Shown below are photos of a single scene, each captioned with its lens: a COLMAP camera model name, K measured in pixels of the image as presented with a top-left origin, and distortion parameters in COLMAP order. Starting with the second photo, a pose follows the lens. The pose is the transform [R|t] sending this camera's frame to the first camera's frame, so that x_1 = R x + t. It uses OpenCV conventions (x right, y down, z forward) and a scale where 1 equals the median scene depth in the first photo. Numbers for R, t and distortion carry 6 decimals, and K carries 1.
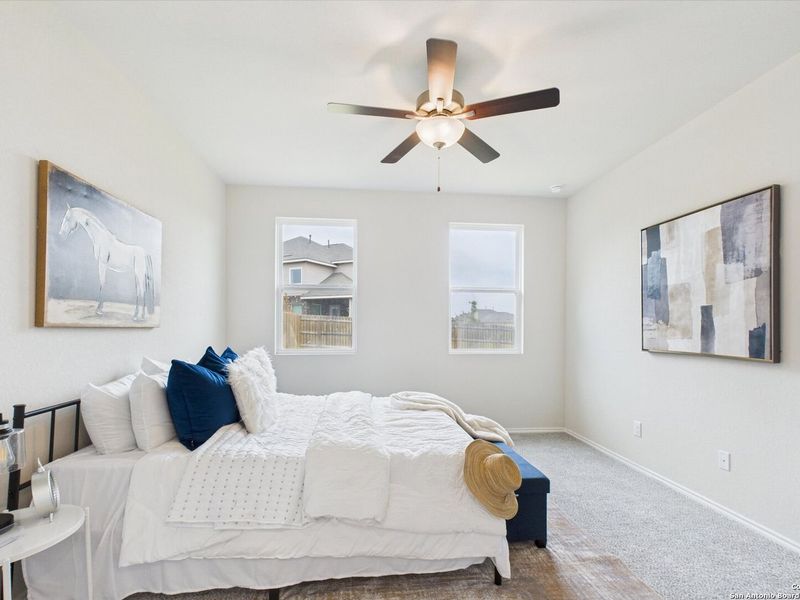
lens RADIAL K [[379.6, 0, 398.0], [0, 379.6, 326.7], [0, 0, 1]] dist [0.001109, 0.000007]
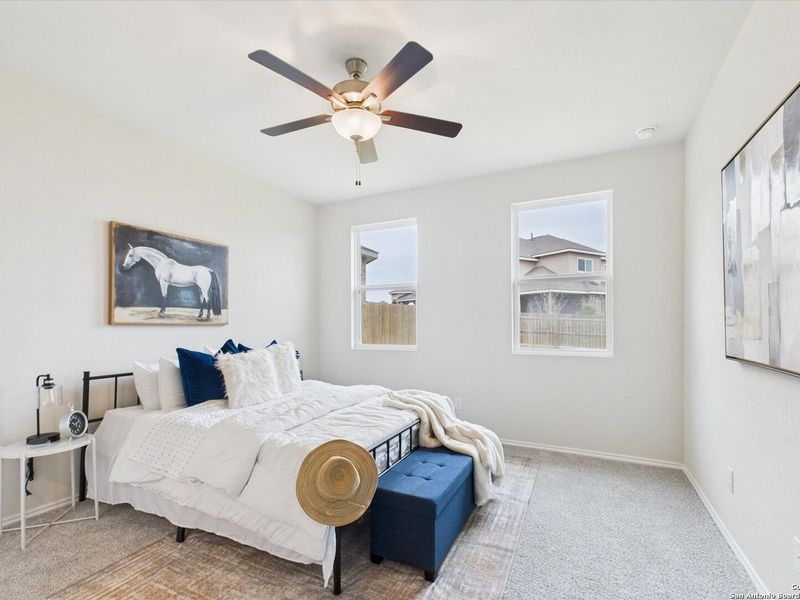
lens RADIAL K [[379.6, 0, 400.3], [0, 379.6, 322.7], [0, 0, 1]] dist [0.001109, 0.000007]
pose [[0.845182, -0.007291, -0.534429, 0.757454], [0.005492, 0.999973, -0.004956, 0.005442], [0.534450, 0.001253, 0.845199, 0.234778]]
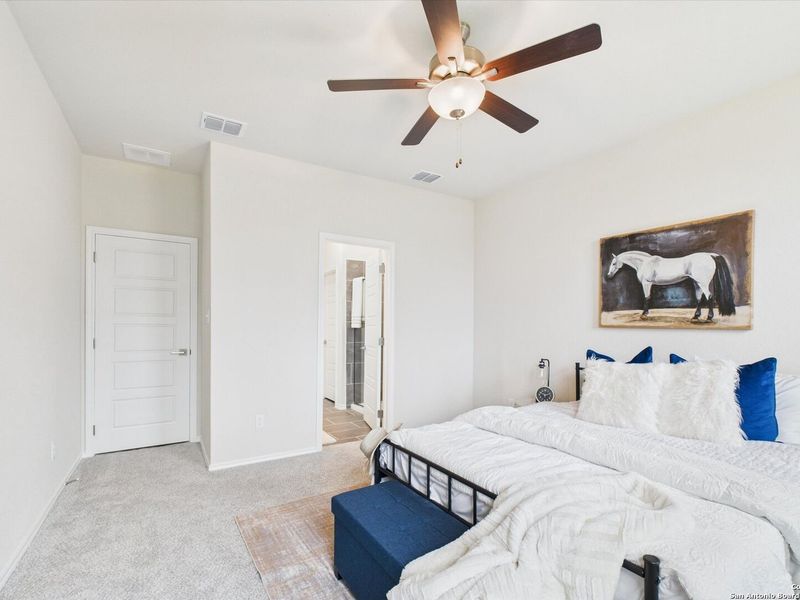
lens RADIAL K [[379.6, 0, 399.5], [0, 379.6, 325.8], [0, 0, 1]] dist [0.001109, 0.000007]
pose [[-0.898701, -0.007279, -0.438501, 0.623271], [-0.009635, 0.999949, 0.003148, -0.001529], [0.438455, 0.007055, -0.898725, 1.789023]]
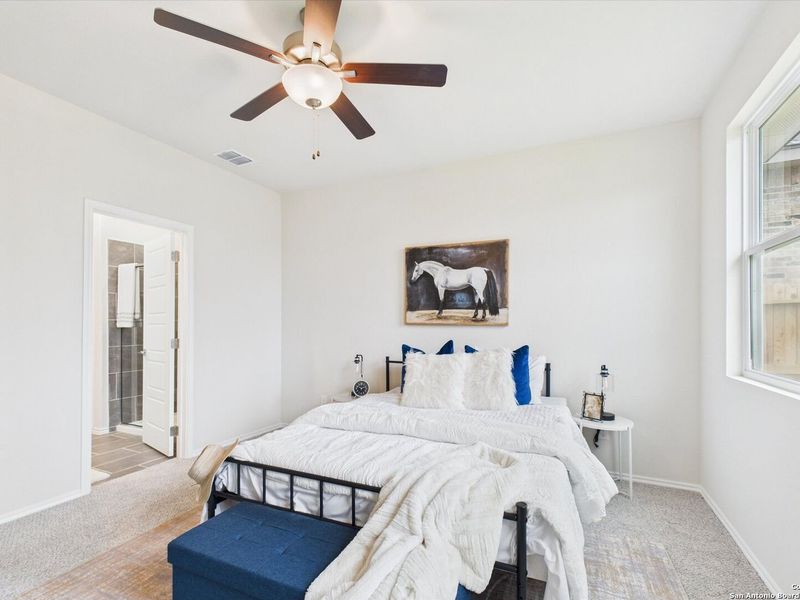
lens RADIAL K [[379.6, 0, 400.8], [0, 379.6, 323.7], [0, 0, 1]] dist [0.001109, 0.000007]
pose [[-0.510103, -0.004136, -0.860103, 0.749001], [-0.004859, 0.999986, -0.001926, 0.000340], [0.860099, 0.003197, -0.510116, 1.650847]]
